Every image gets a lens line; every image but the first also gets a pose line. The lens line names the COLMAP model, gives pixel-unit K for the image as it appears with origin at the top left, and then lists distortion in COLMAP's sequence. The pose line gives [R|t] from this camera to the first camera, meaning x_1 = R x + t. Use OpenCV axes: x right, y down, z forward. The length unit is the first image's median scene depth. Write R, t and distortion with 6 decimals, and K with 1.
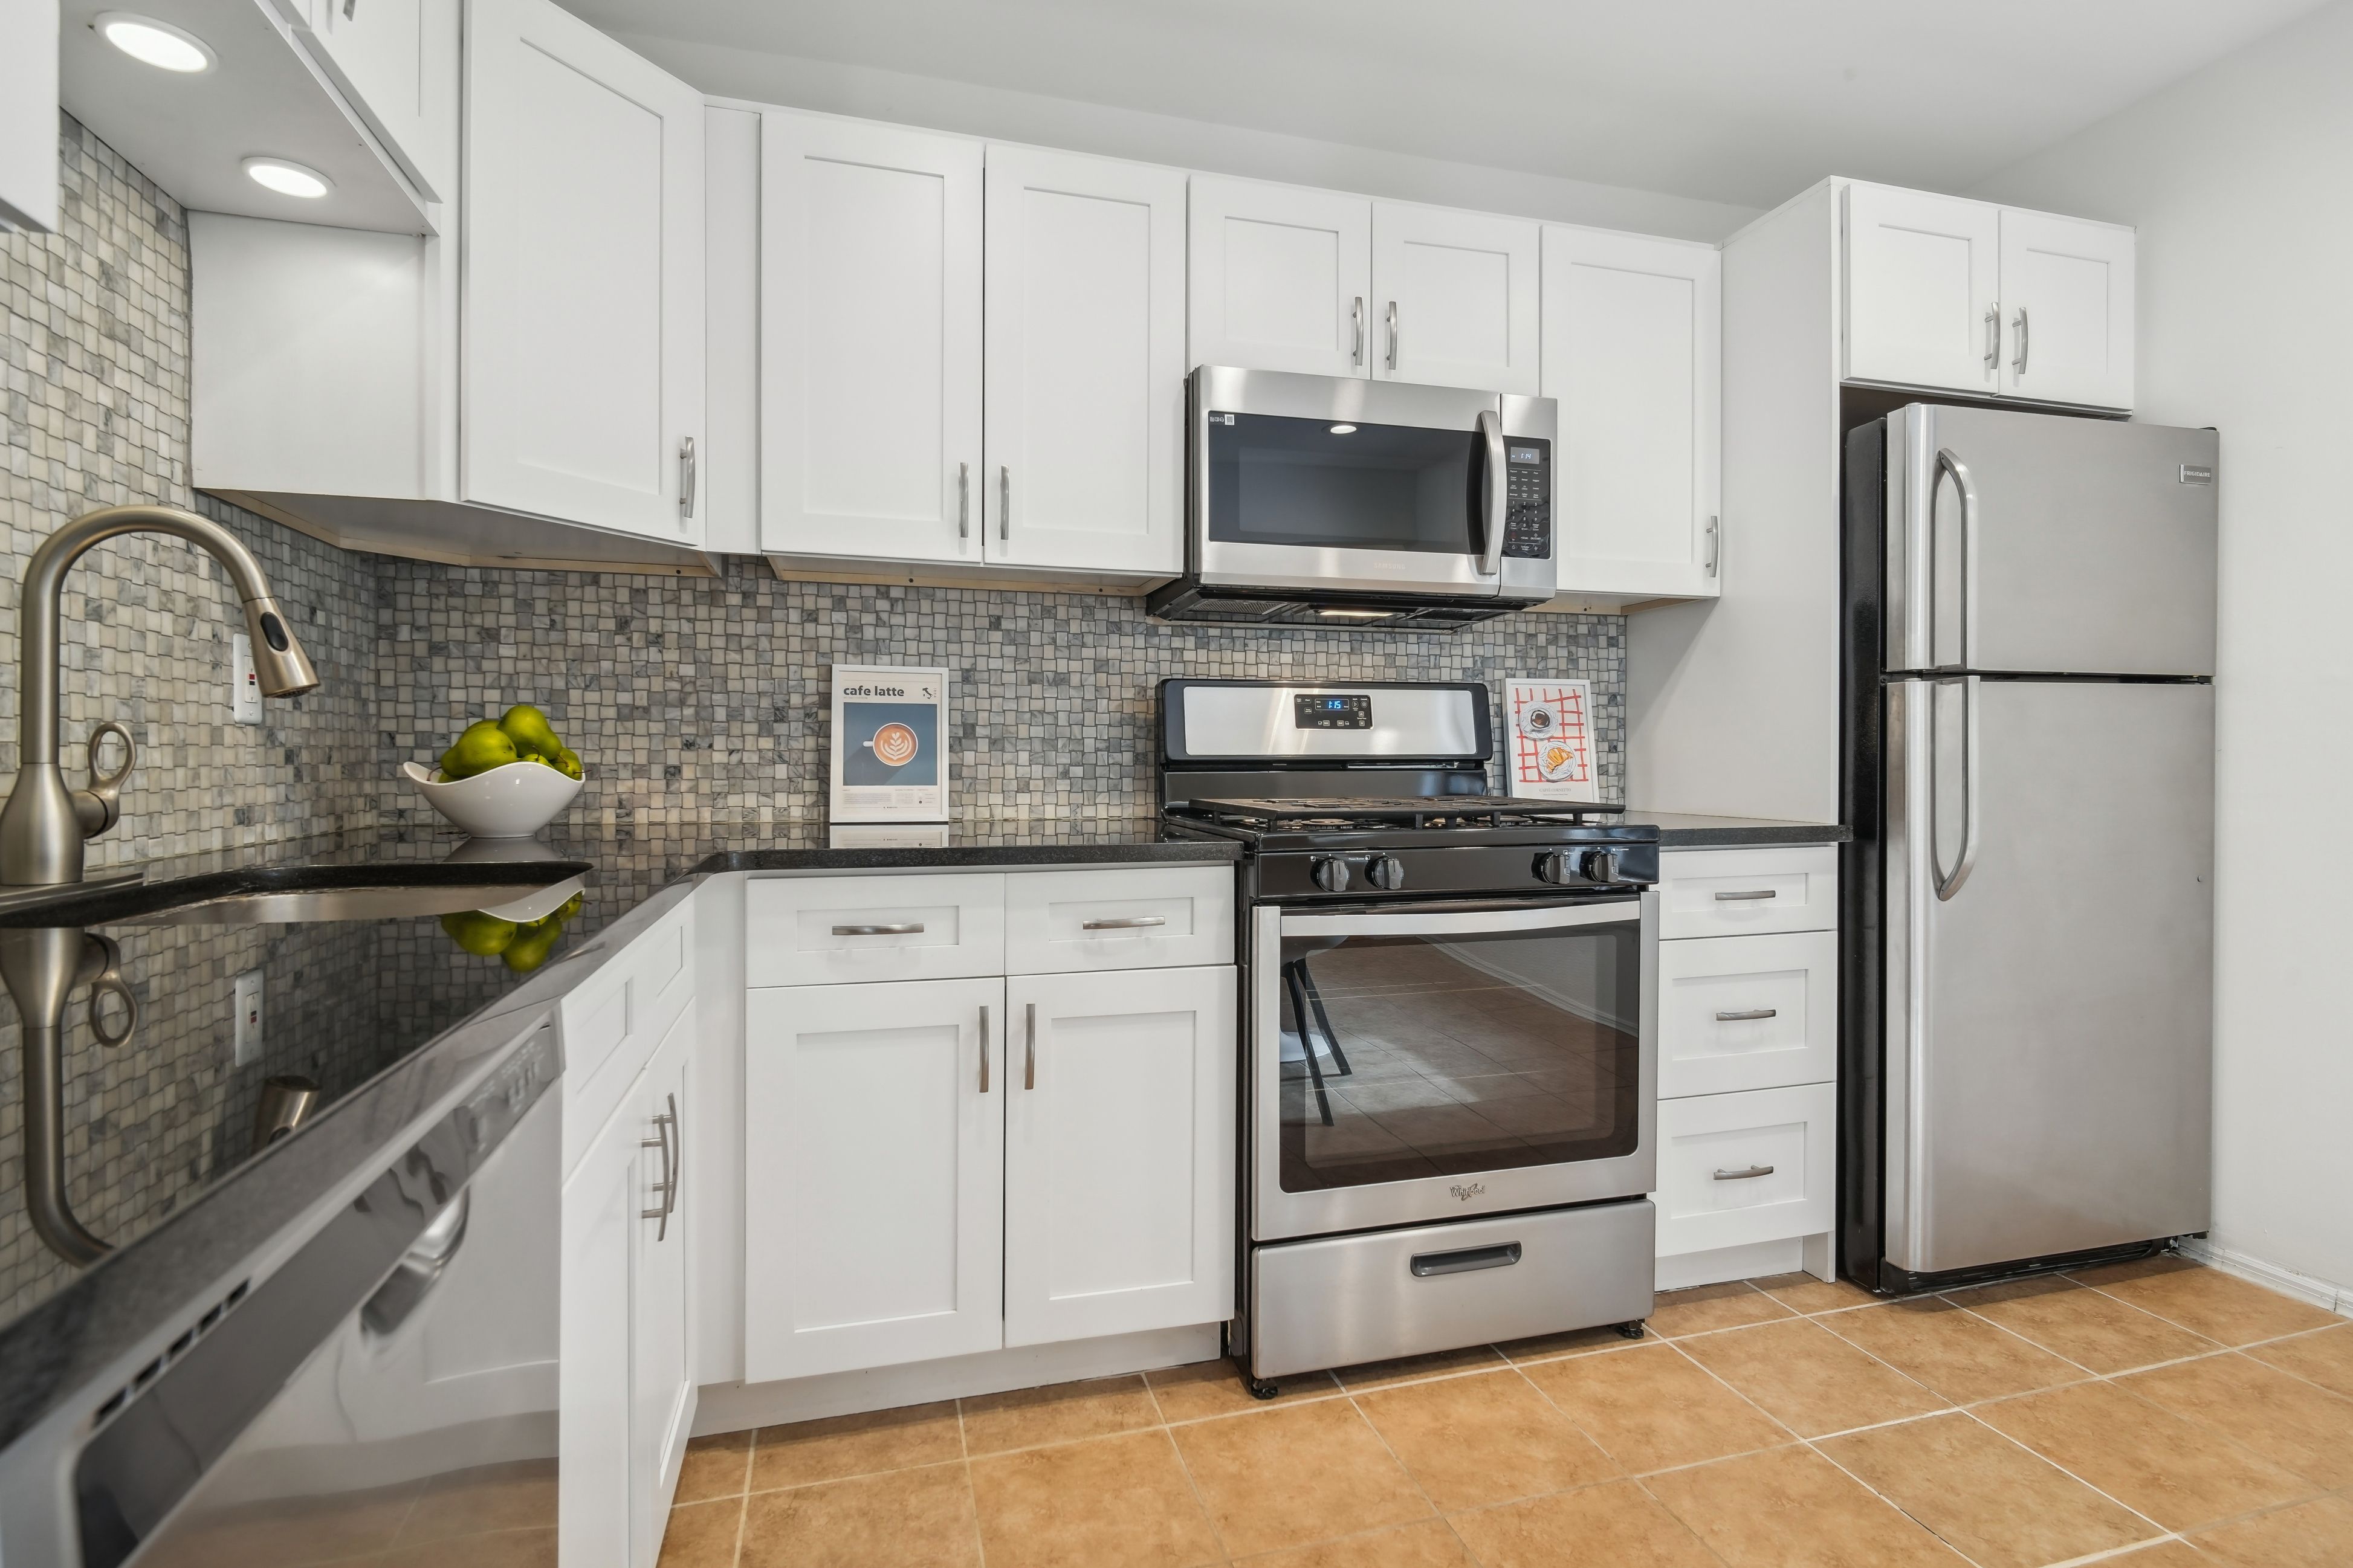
lens RADIAL K [[1124.6, 0, 1193.3], [0, 1124.6, 773.3], [0, 0, 1]] dist [0.008334, -0.006503]
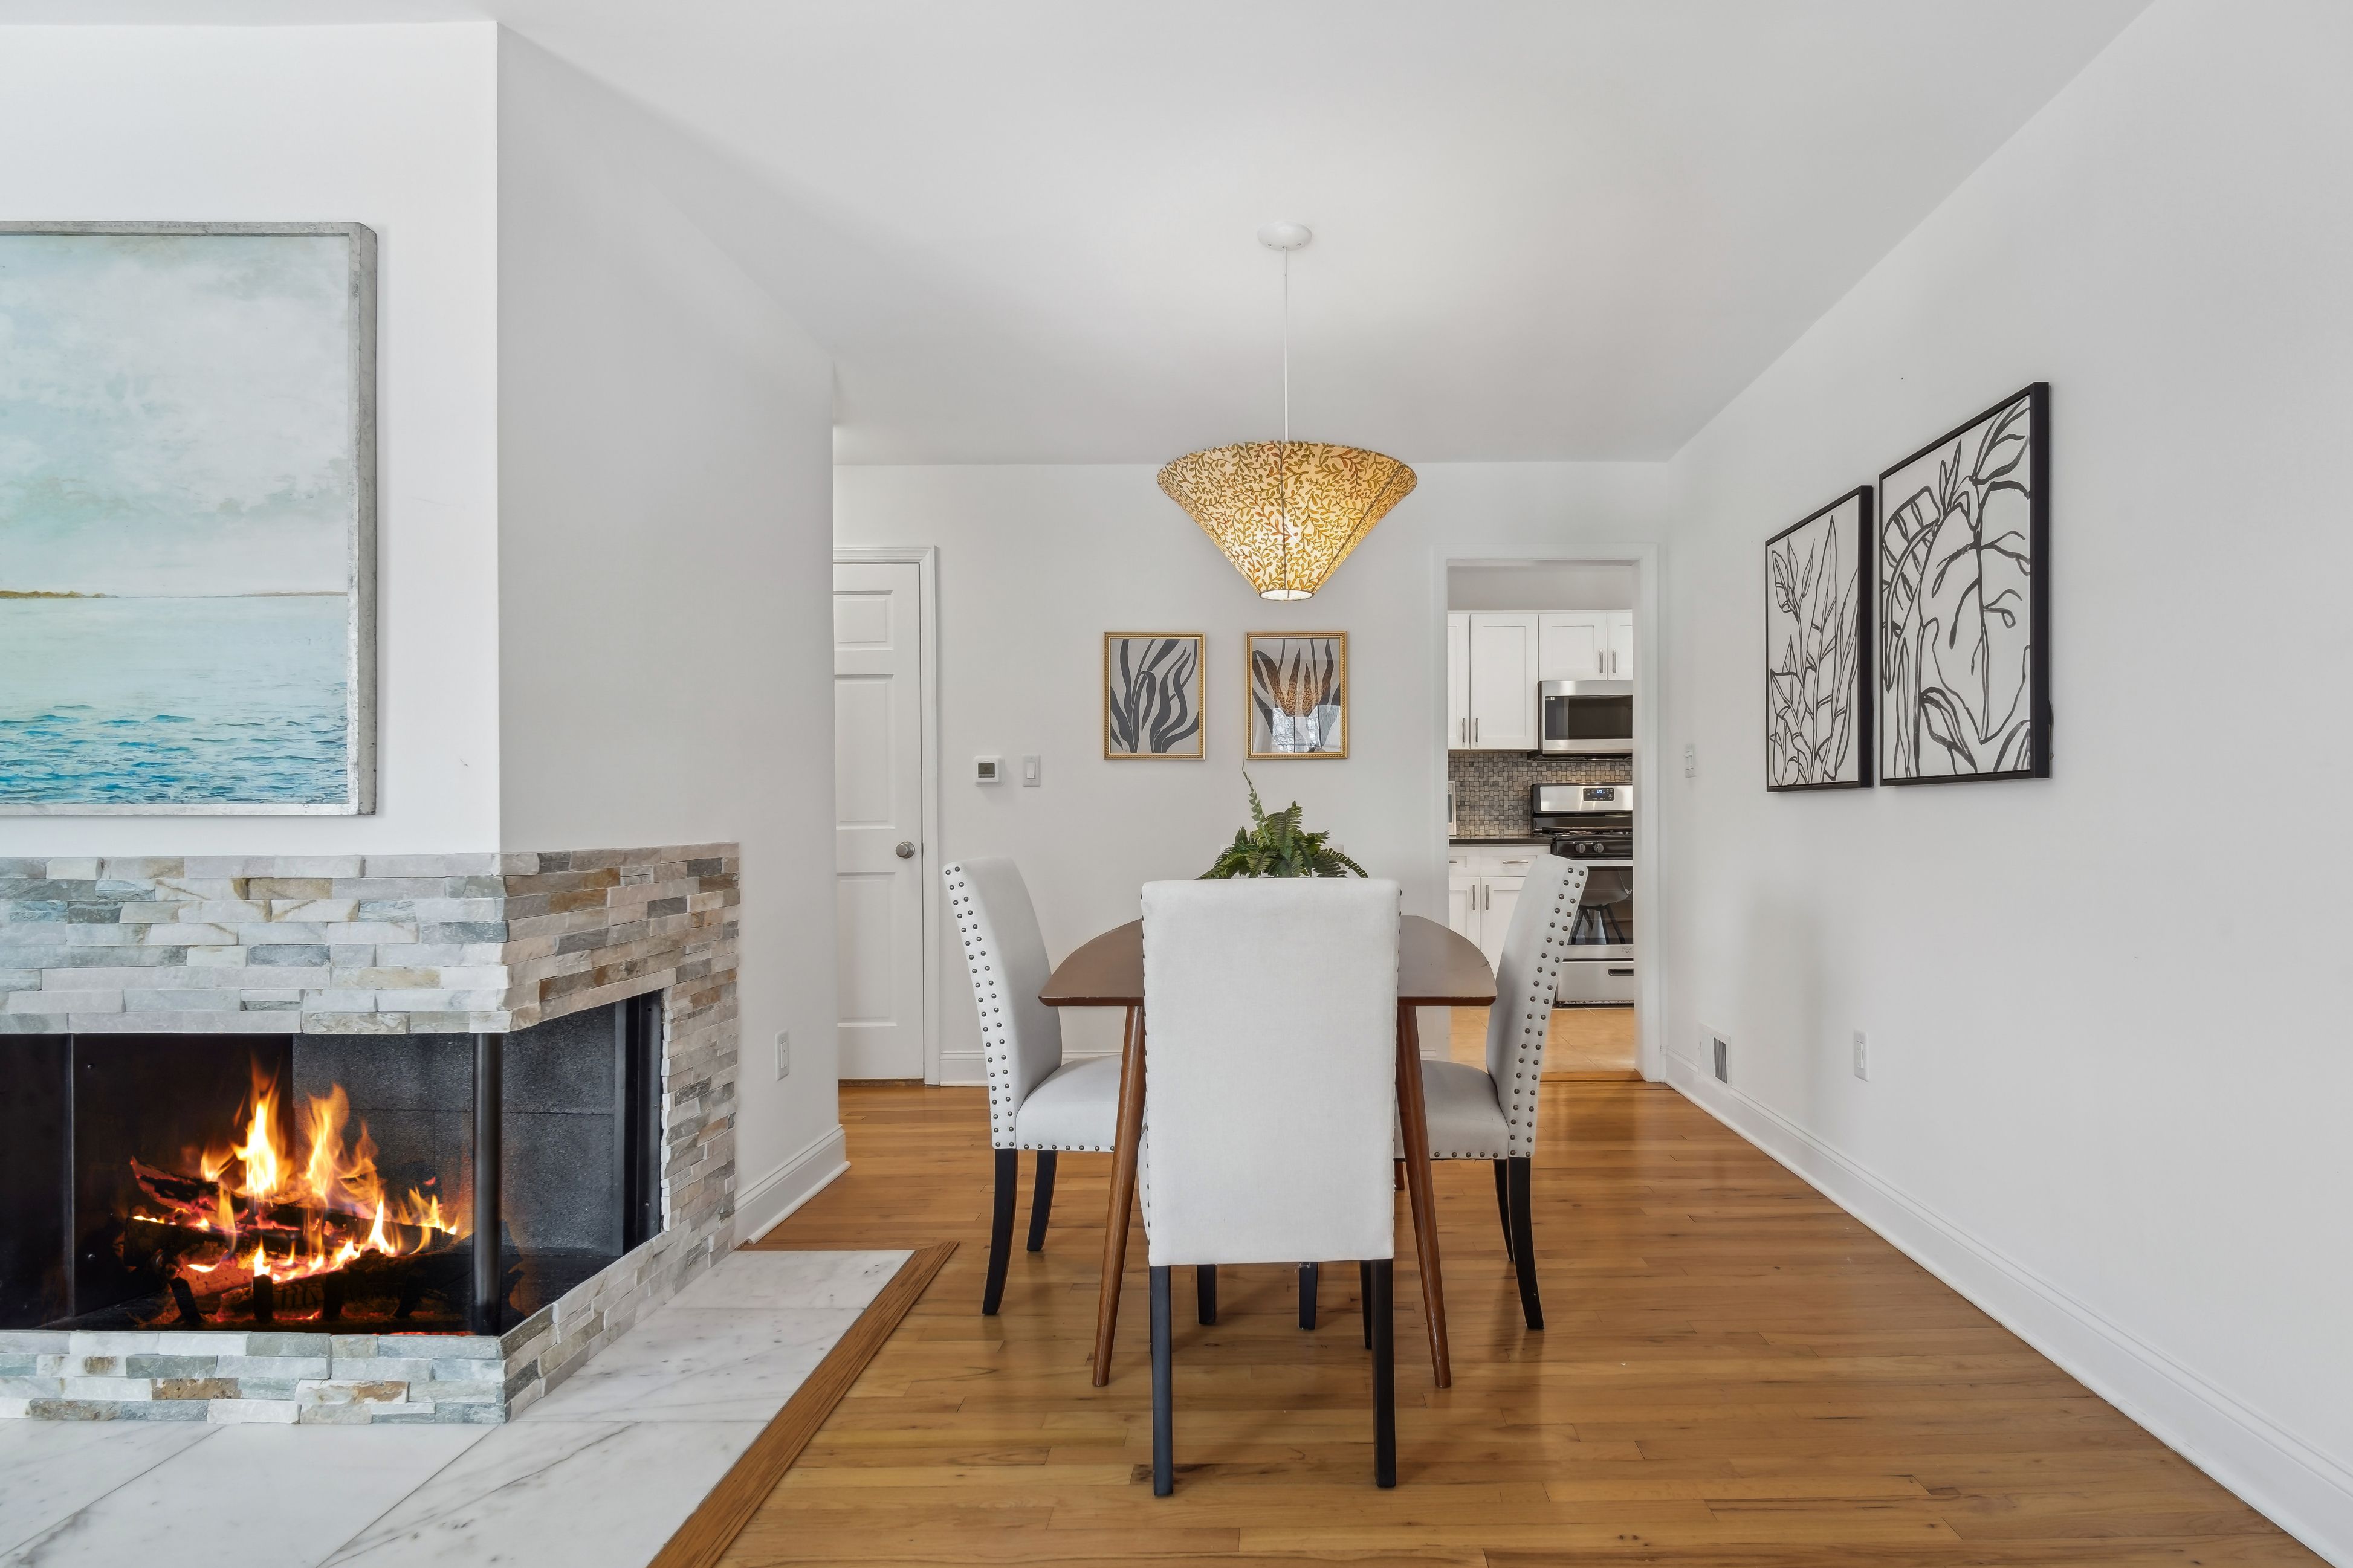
lens RADIAL K [[1178.7, 0, 1287.2], [0, 1178.7, 818.0], [0, 0, 1]] dist [0.018592, -0.005469]
pose [[0.957845, -0.008497, -0.287161, 0.245626], [0.005997, 0.999936, -0.009584, 0.026730], [0.287224, 0.007458, 0.957834, -2.112381]]
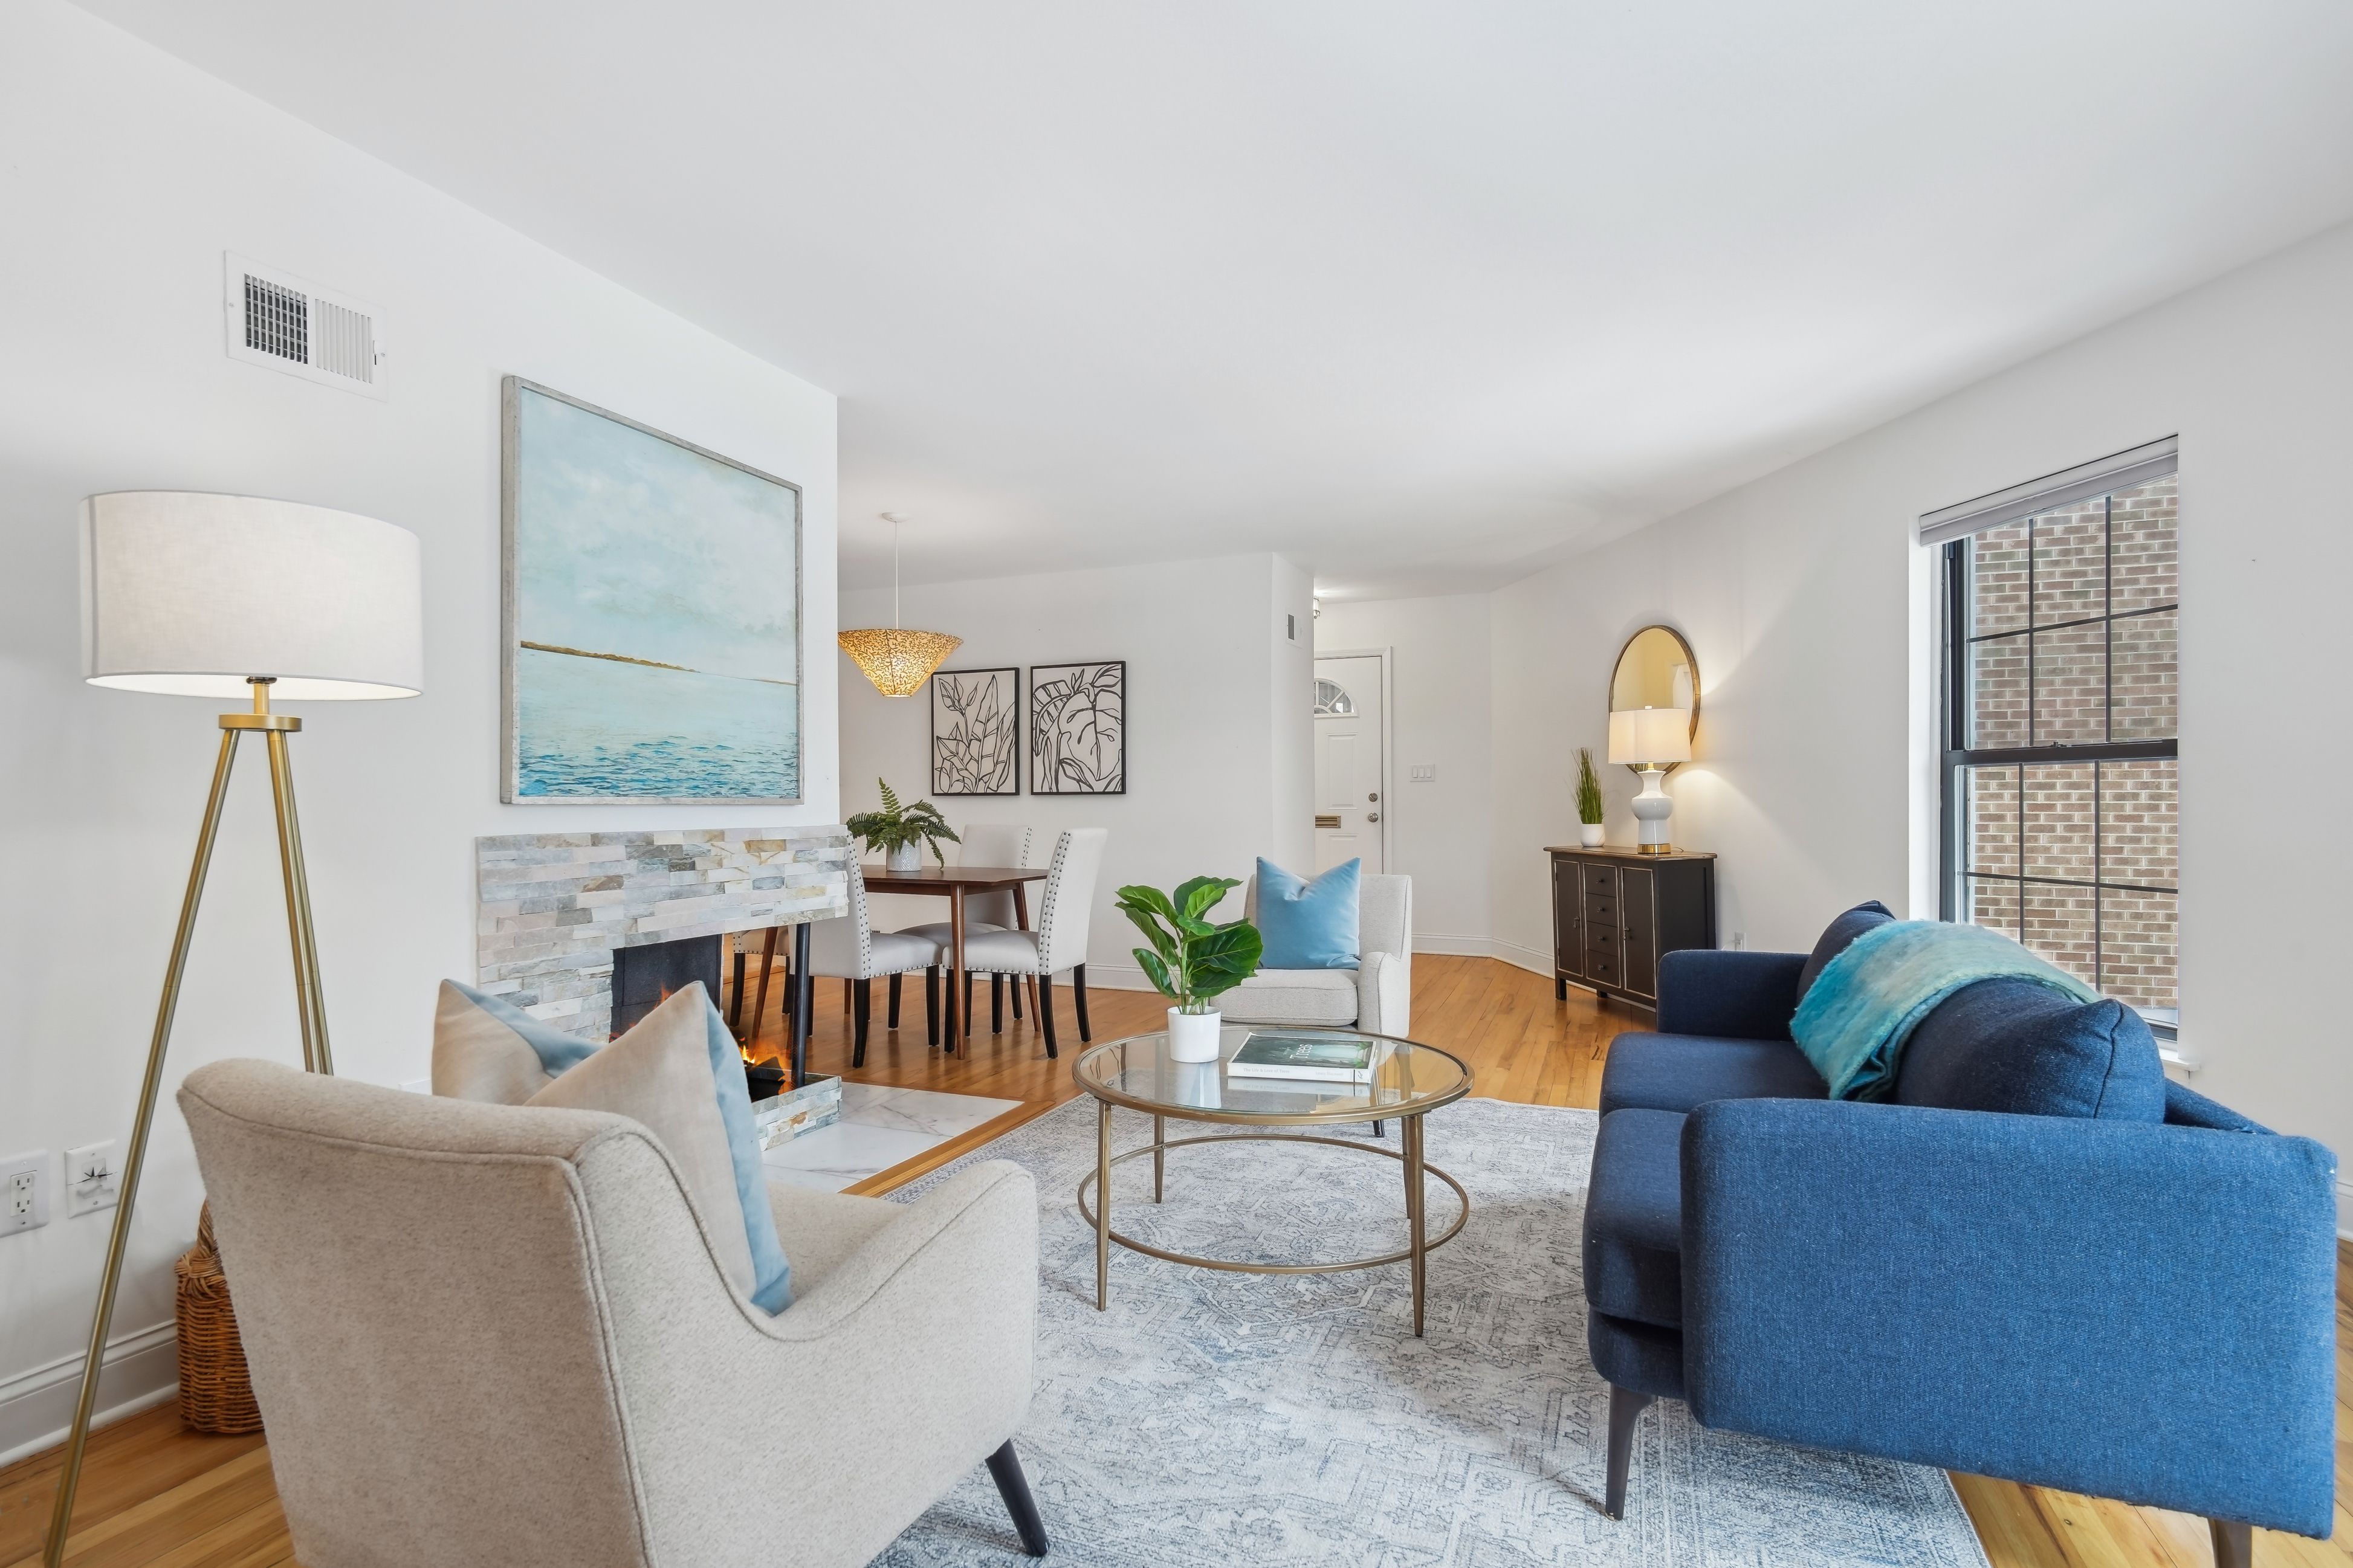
lens RADIAL K [[1124.6, 0, 1181.4], [0, 1124.6, 787.2], [0, 0, 1]] dist [0.008334, -0.006503]
pose [[0.623958, 0.005808, 0.781437, -1.703866], [0.014445, 0.999716, -0.018965, 0.024486], [-0.781325, 0.023121, 0.623696, -2.897354]]
